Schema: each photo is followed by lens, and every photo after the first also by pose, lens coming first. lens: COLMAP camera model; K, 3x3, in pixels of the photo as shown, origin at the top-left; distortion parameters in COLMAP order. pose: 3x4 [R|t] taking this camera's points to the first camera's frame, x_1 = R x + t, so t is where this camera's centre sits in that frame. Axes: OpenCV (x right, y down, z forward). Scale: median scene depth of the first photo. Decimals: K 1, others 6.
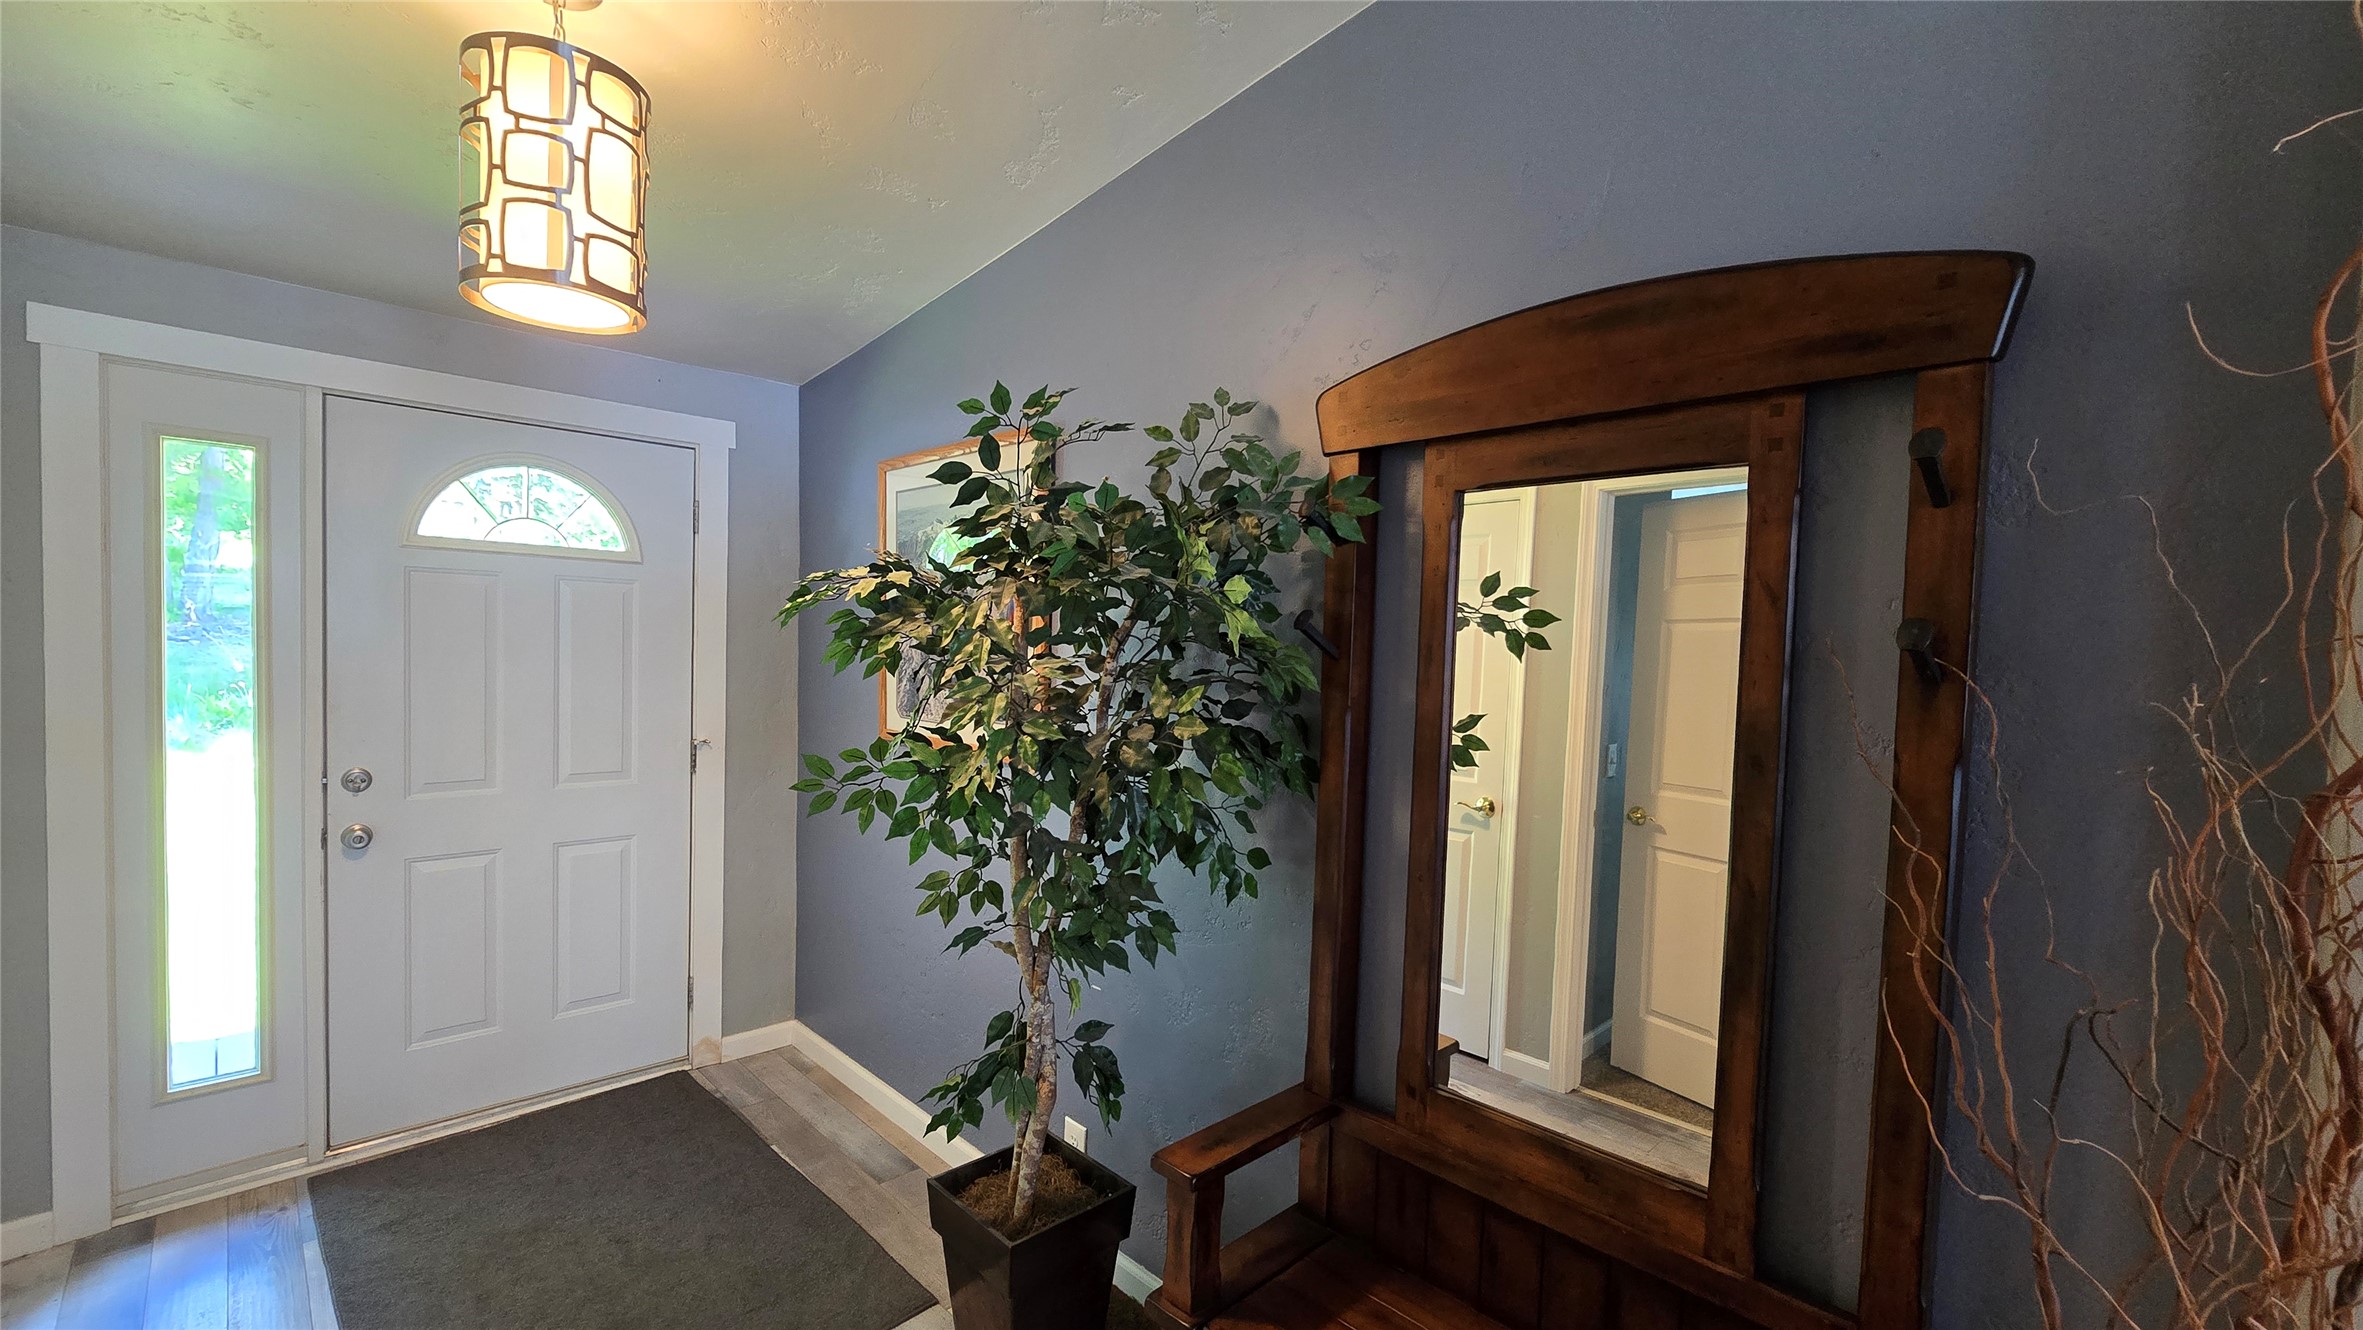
lens RADIAL K [[954.3, 0, 1188.3], [0, 954.3, 678.2], [0, 0, 1]] dist [-0.010211, -0.000034]
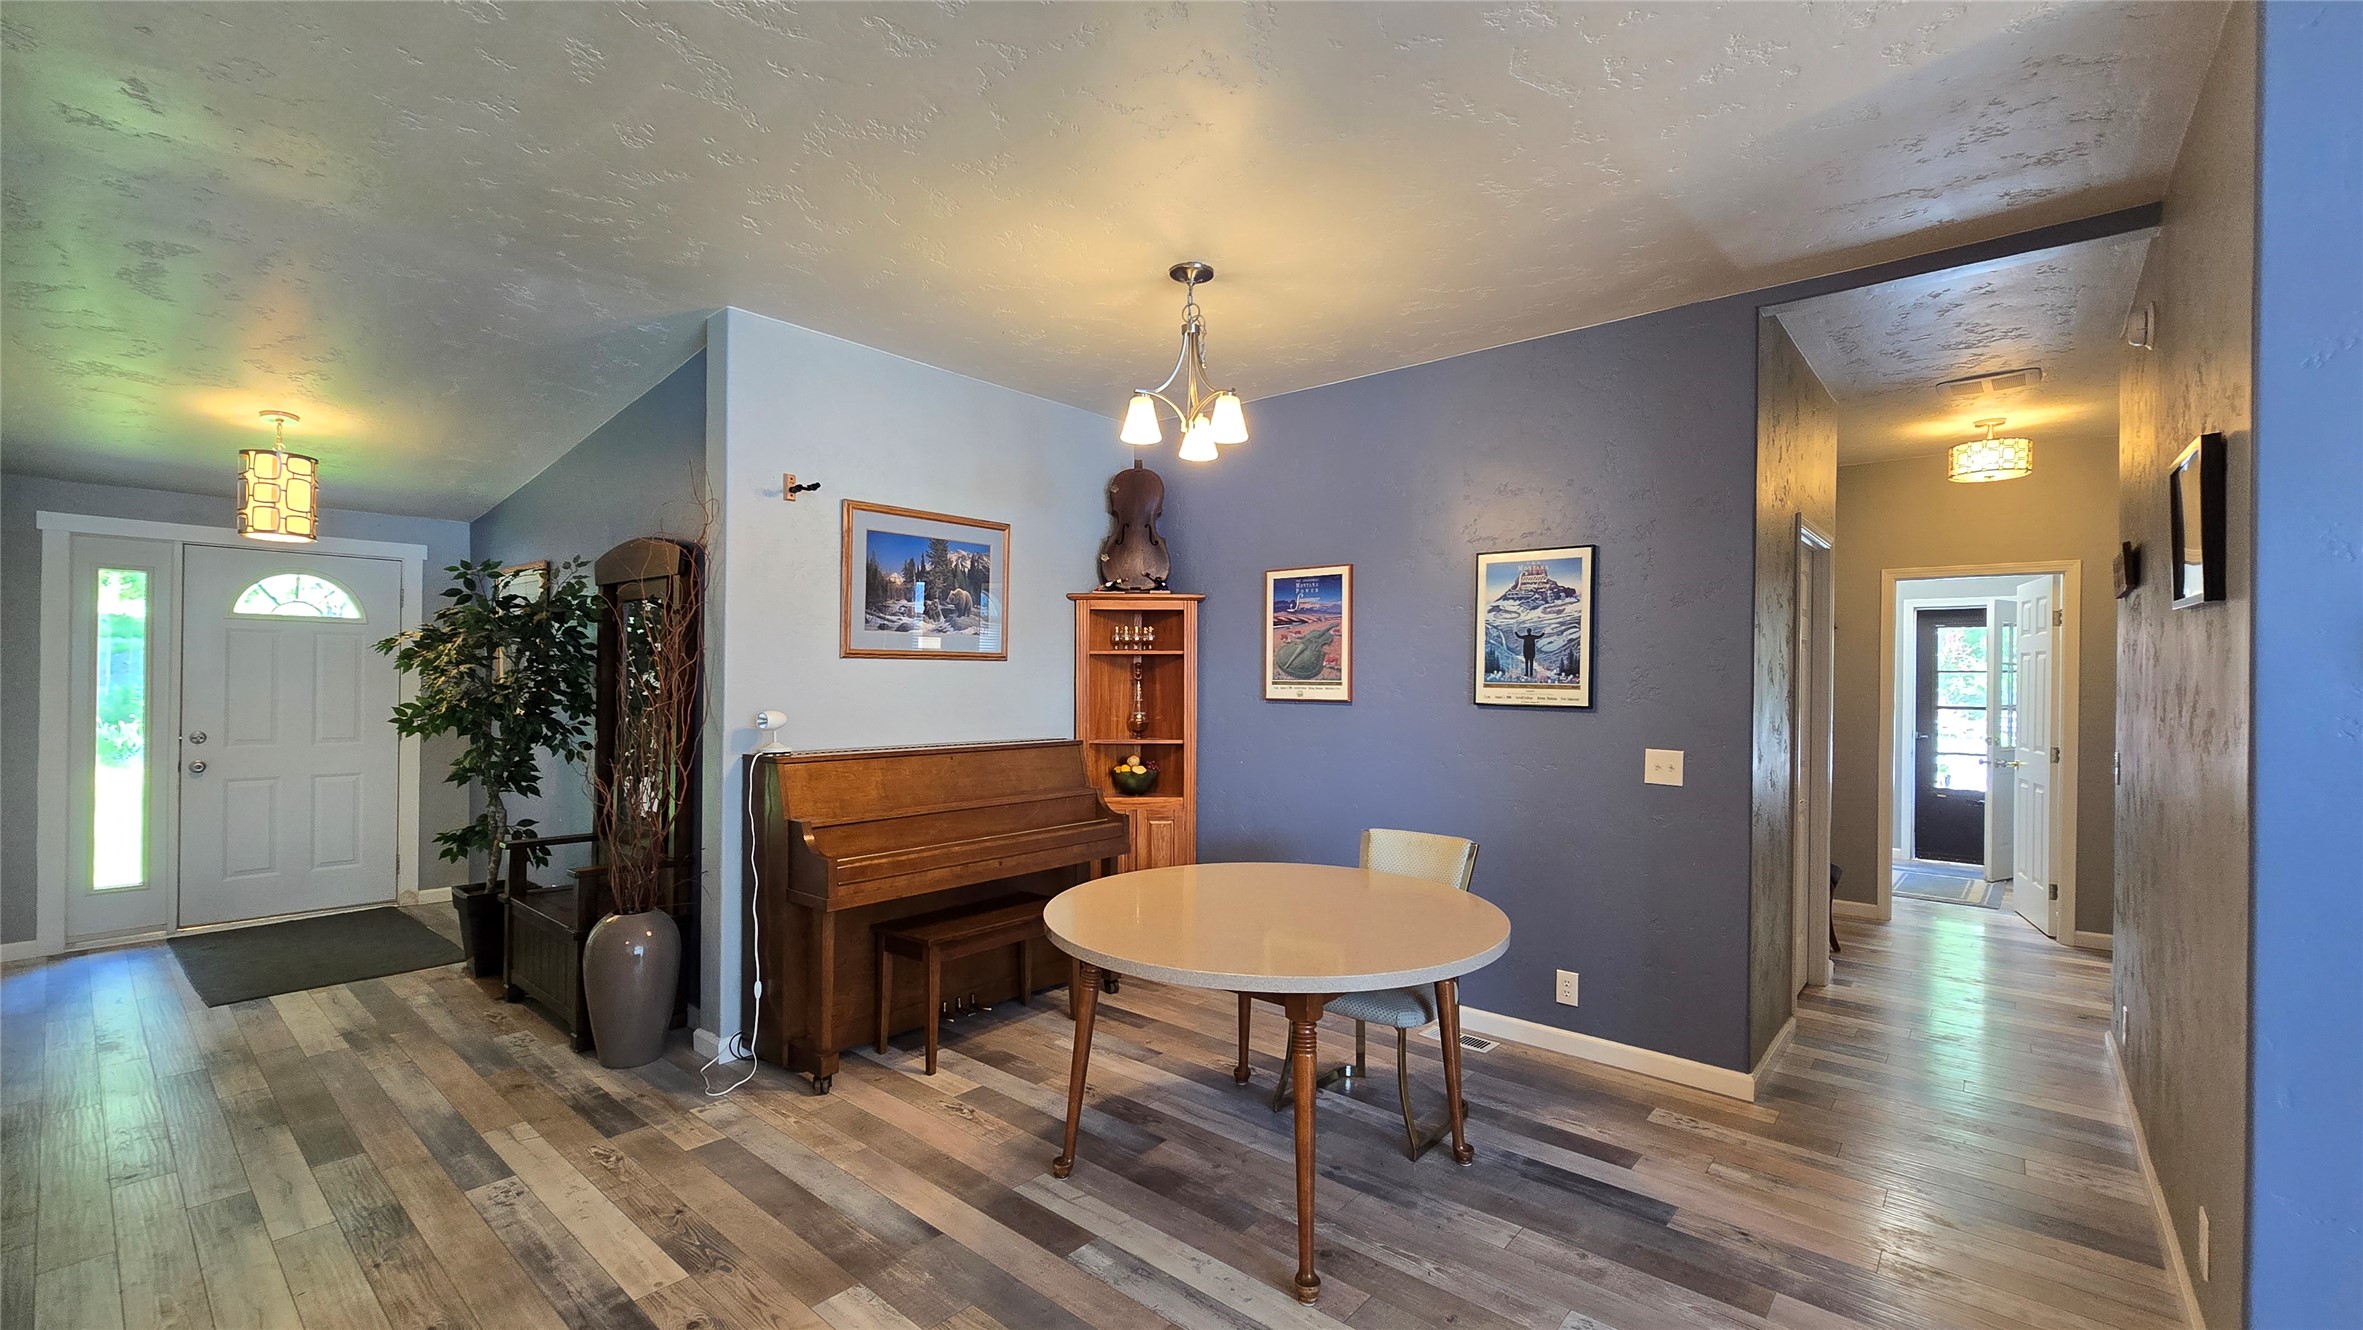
lens RADIAL K [[954.3, 0, 1188.3], [0, 954.3, 678.2], [0, 0, 1]] dist [-0.010211, -0.000034]
pose [[0.996418, -0.015643, 0.083106, 1.048604], [0.018607, 0.999214, -0.035001, 0.095041], [-0.082493, 0.036422, 0.995926, -1.168550]]
